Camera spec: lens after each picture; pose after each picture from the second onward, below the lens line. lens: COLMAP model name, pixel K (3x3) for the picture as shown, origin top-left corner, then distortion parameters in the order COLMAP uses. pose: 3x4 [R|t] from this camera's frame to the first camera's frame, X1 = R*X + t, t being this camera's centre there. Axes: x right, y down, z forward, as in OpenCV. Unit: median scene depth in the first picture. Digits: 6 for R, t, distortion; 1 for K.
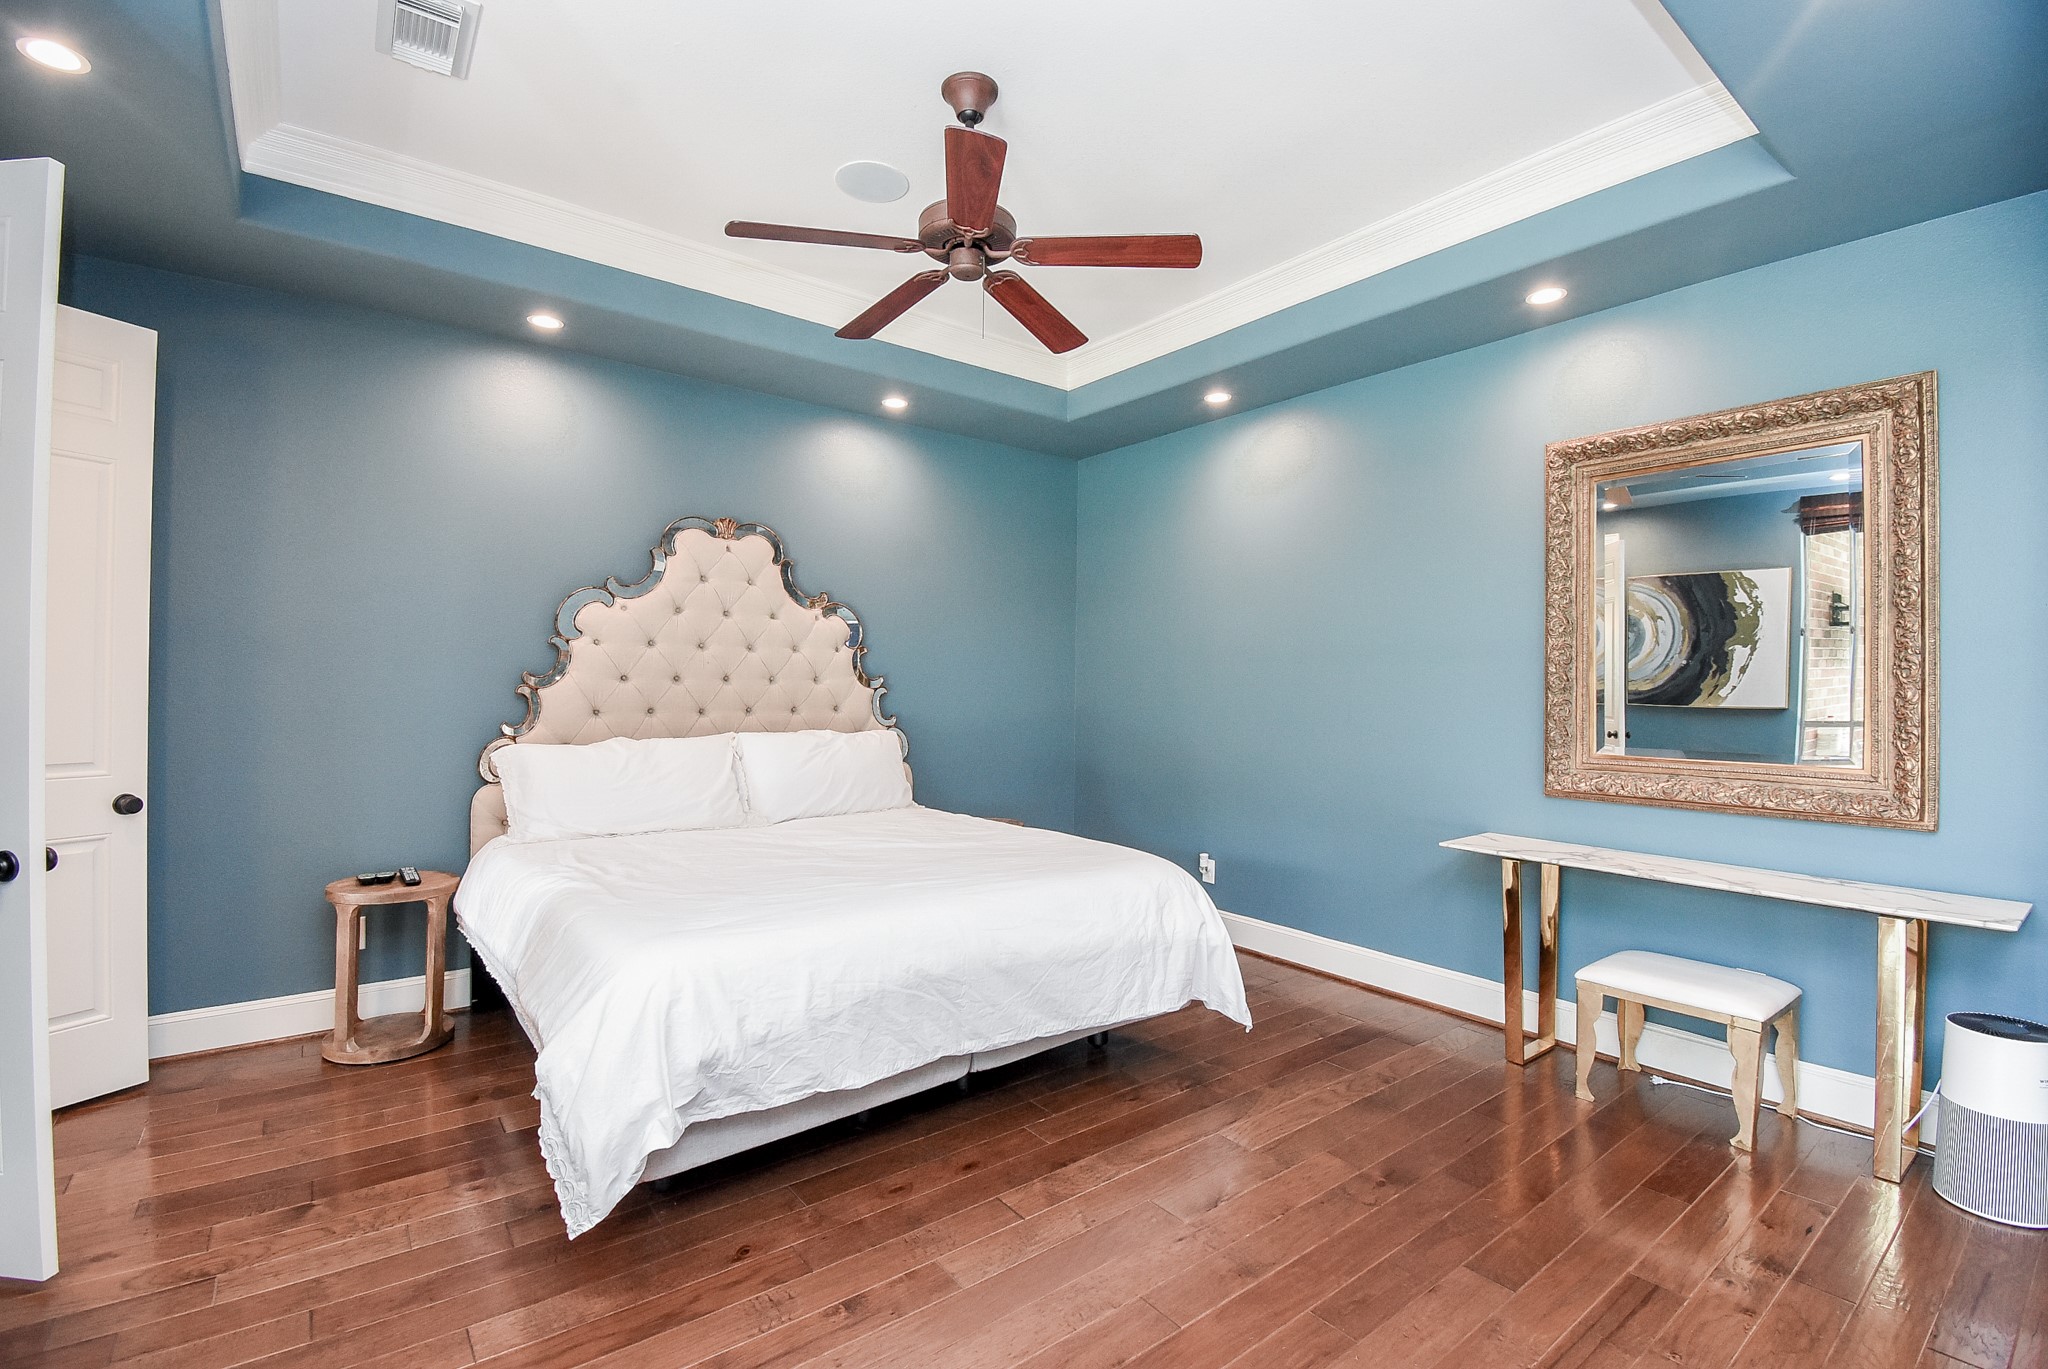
lens RADIAL K [[915.9, 0, 1025.3], [0, 915.9, 679.9], [0, 0, 1]] dist [-0.009348, -0.001540]
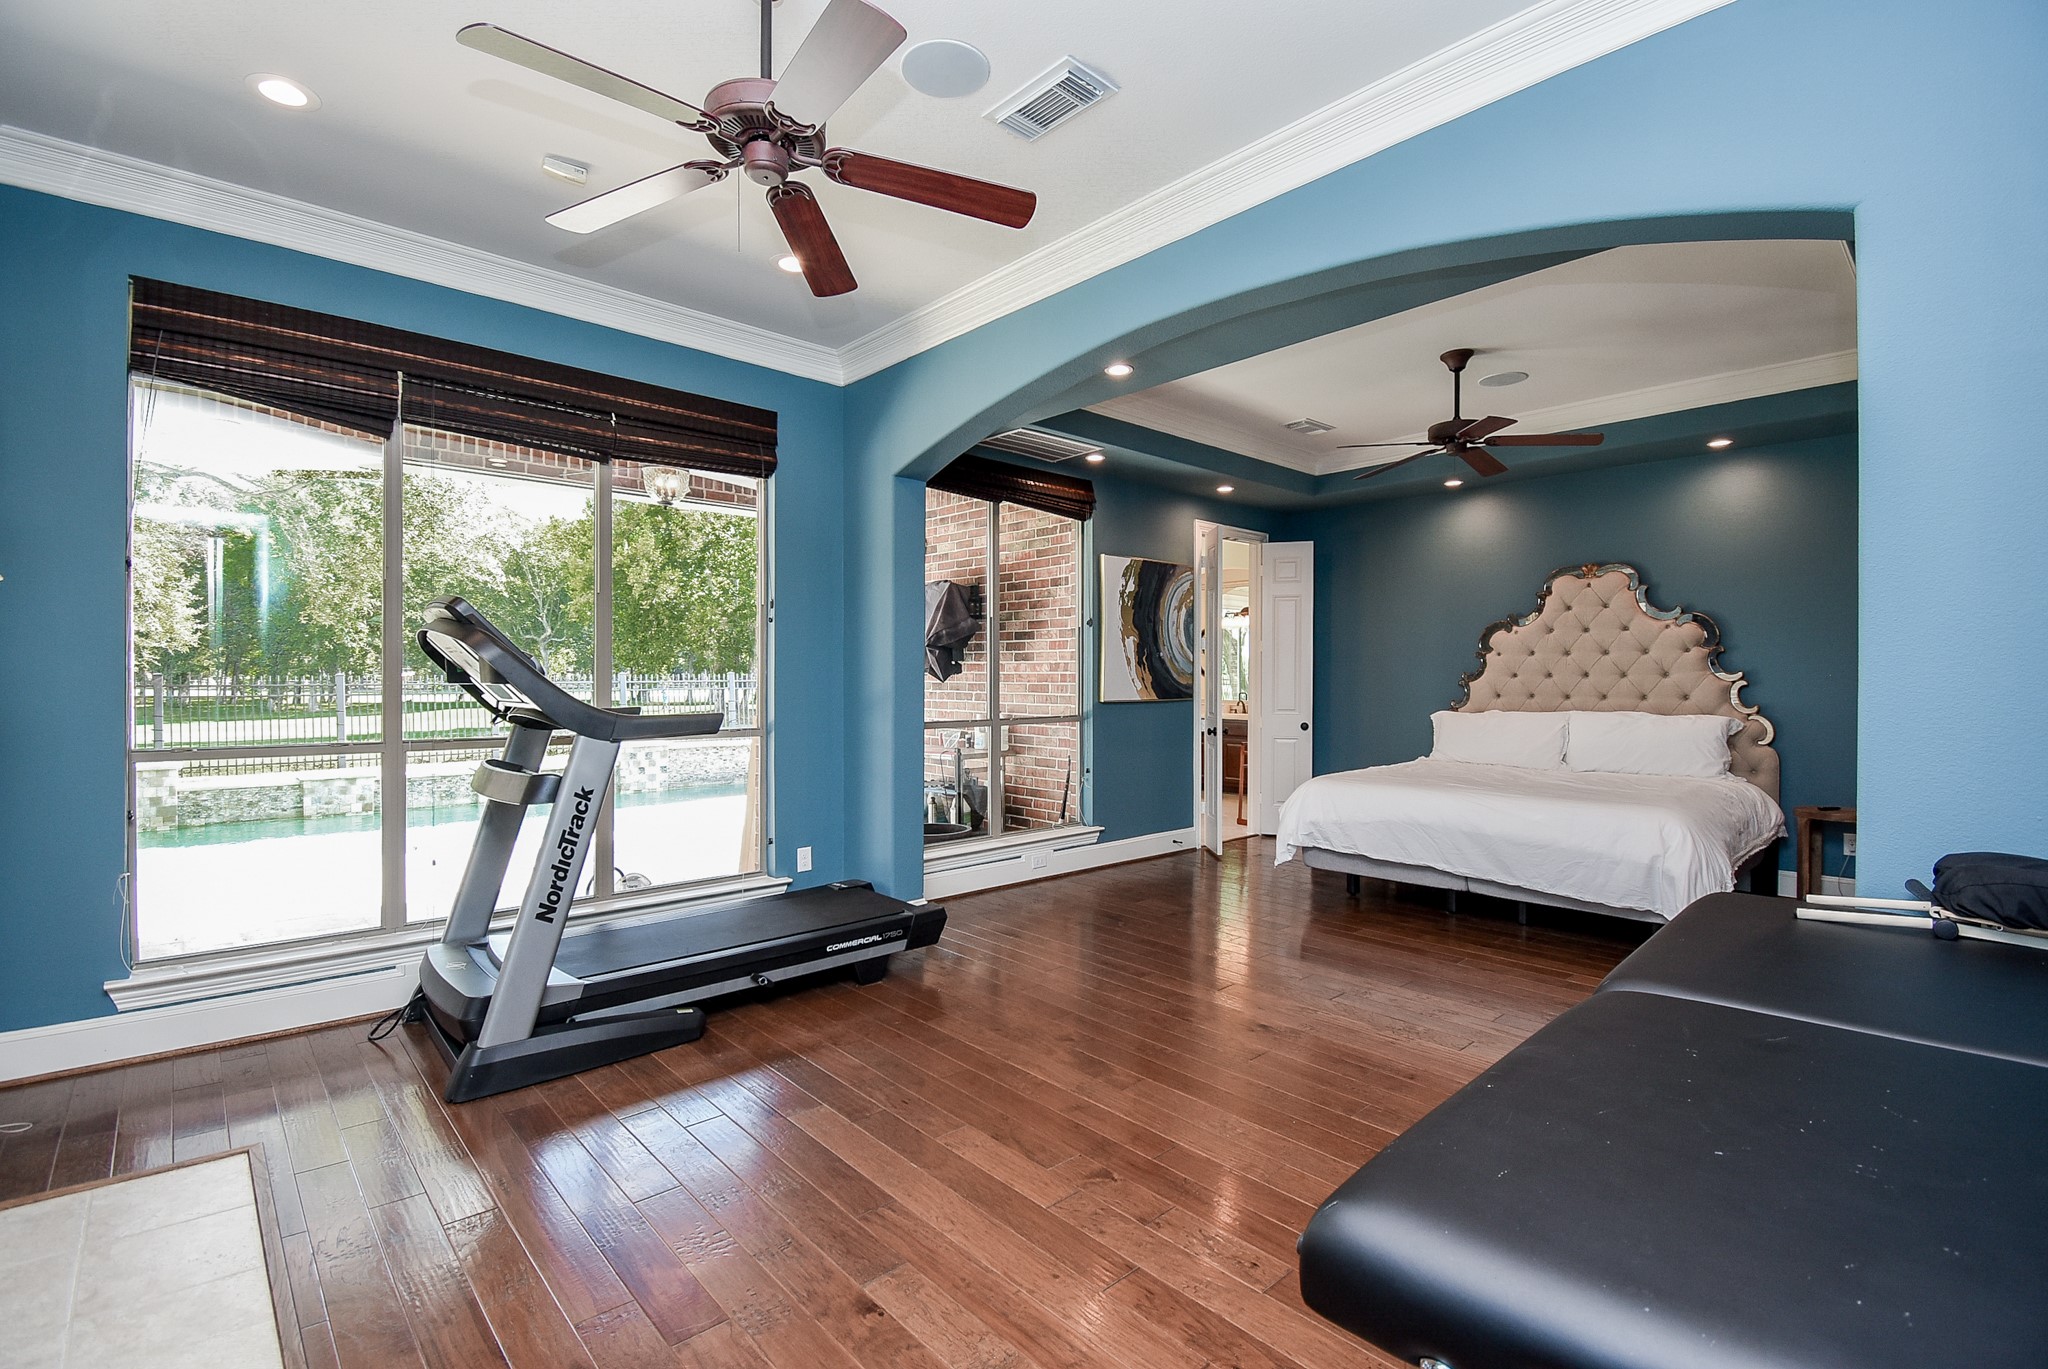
lens RADIAL K [[915.9, 0, 1024.7], [0, 915.9, 684.0], [0, 0, 1]] dist [-0.009348, -0.001540]
pose [[0.084874, -0.006851, -0.996368, 1.104056], [0.003054, 0.999973, -0.006616, 0.021637], [0.996387, -0.002481, 0.084893, -0.015661]]
